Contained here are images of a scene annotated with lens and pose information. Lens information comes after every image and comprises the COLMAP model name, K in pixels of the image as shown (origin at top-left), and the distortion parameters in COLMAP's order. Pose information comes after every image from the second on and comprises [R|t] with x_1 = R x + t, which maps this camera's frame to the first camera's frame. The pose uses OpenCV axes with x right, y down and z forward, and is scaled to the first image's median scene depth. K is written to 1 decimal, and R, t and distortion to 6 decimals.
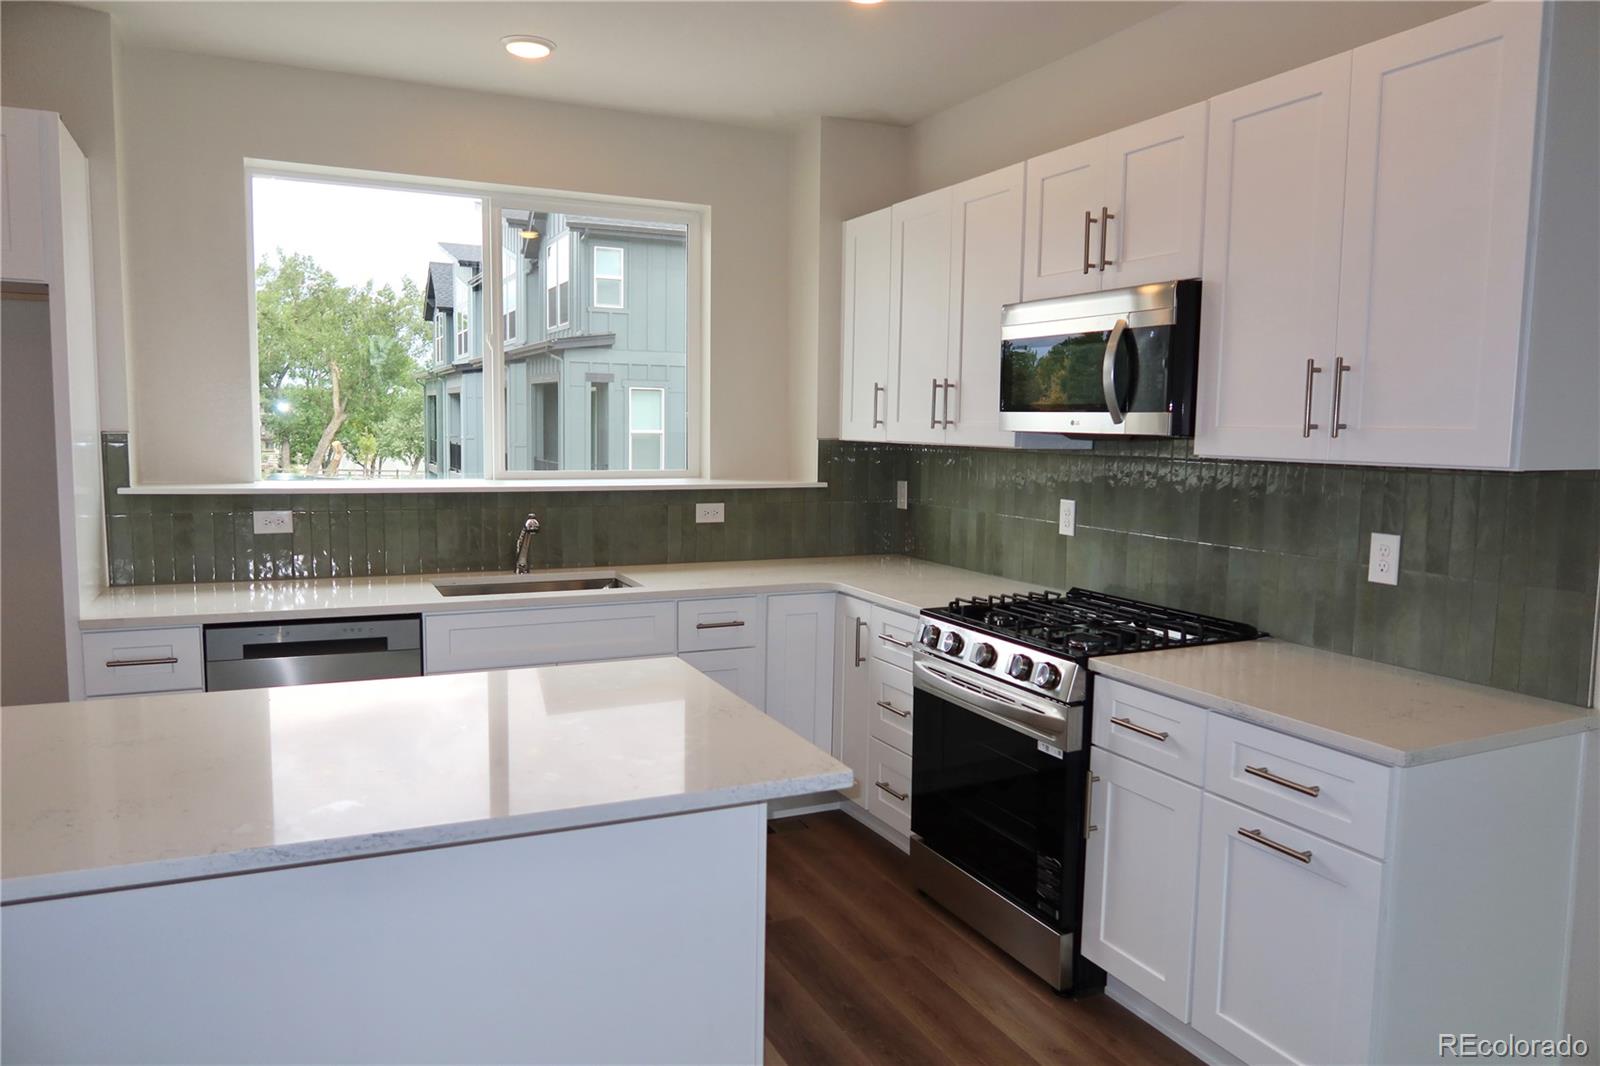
lens RADIAL K [[1076.5, 0, 800.0], [0, 1076.5, 533.0], [0, 0, 1]] dist [-0.029906, -0.000274]
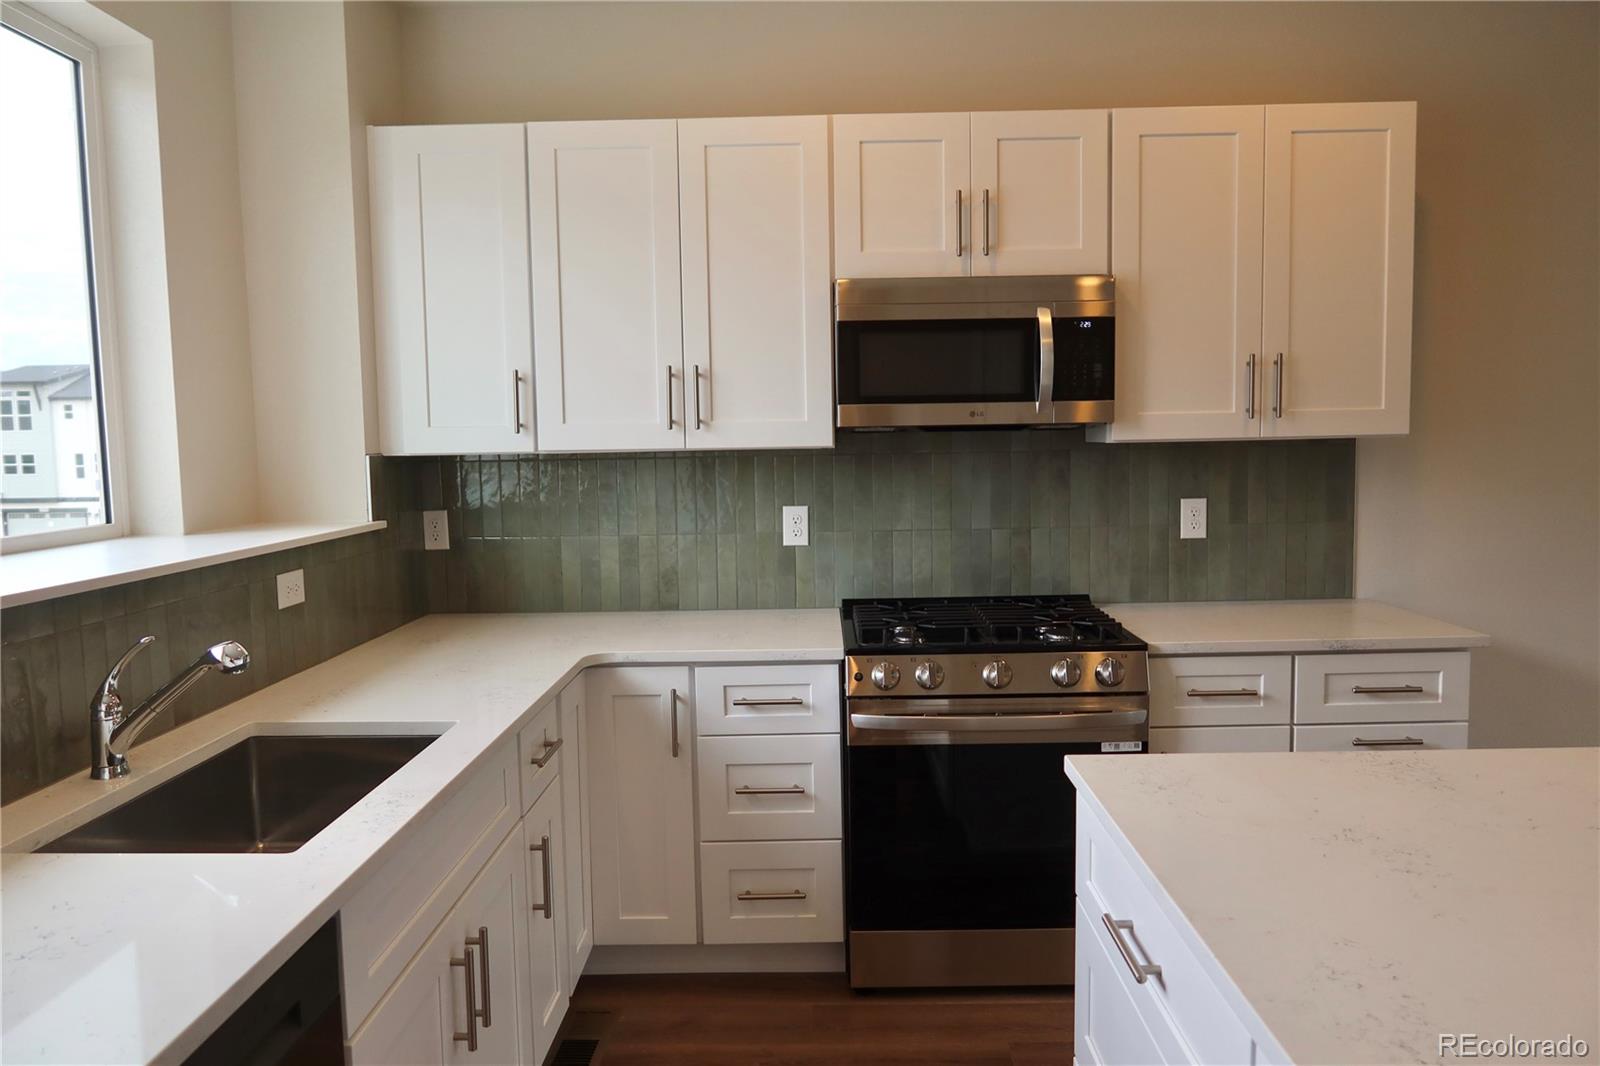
lens RADIAL K [[1076.5, 0, 800.0], [0, 1076.5, 533.0], [0, 0, 1]] dist [-0.029906, -0.000274]
pose [[0.449581, -0.103443, 0.887230, -0.463764], [0.114540, 0.991748, 0.057588, -0.050416], [-0.885865, 0.075733, 0.457720, 0.500684]]
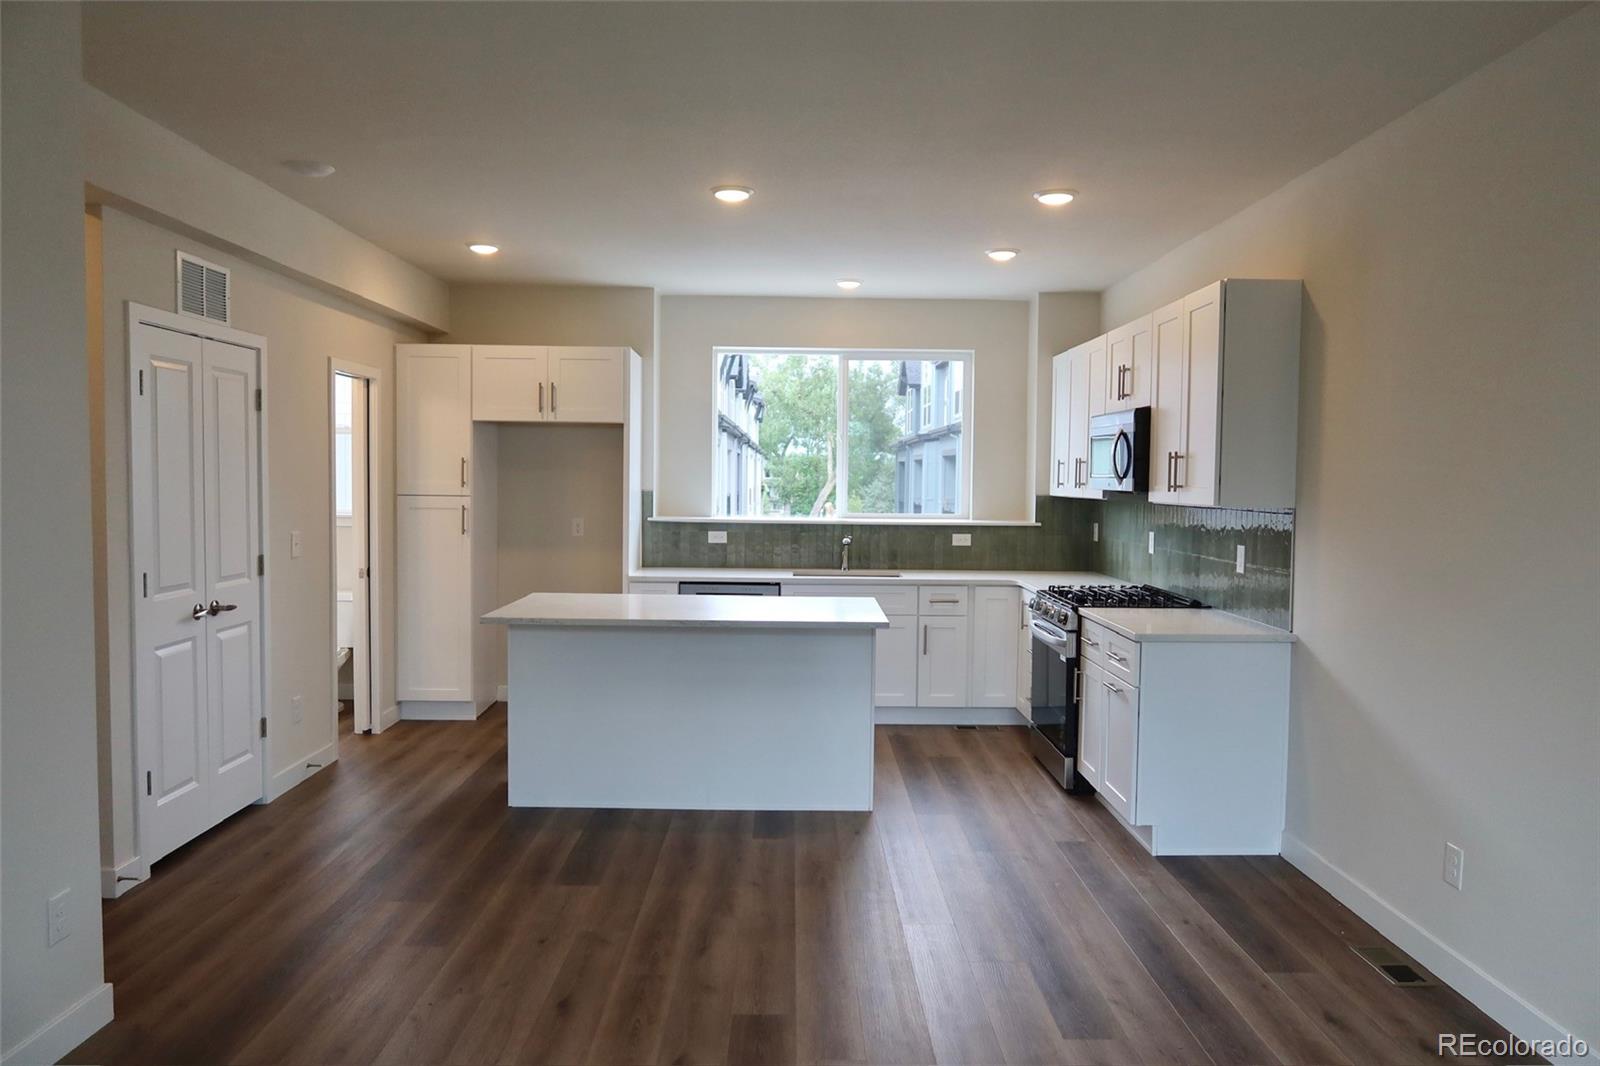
lens RADIAL K [[1076.5, 0, 800.0], [0, 1076.5, 533.0], [0, 0, 1]] dist [-0.029906, -0.000274]
pose [[0.904948, 0.014402, -0.425278, 0.387136], [-0.039181, 0.998002, -0.049575, 0.060532], [0.423714, 0.061526, 0.903704, -0.571545]]
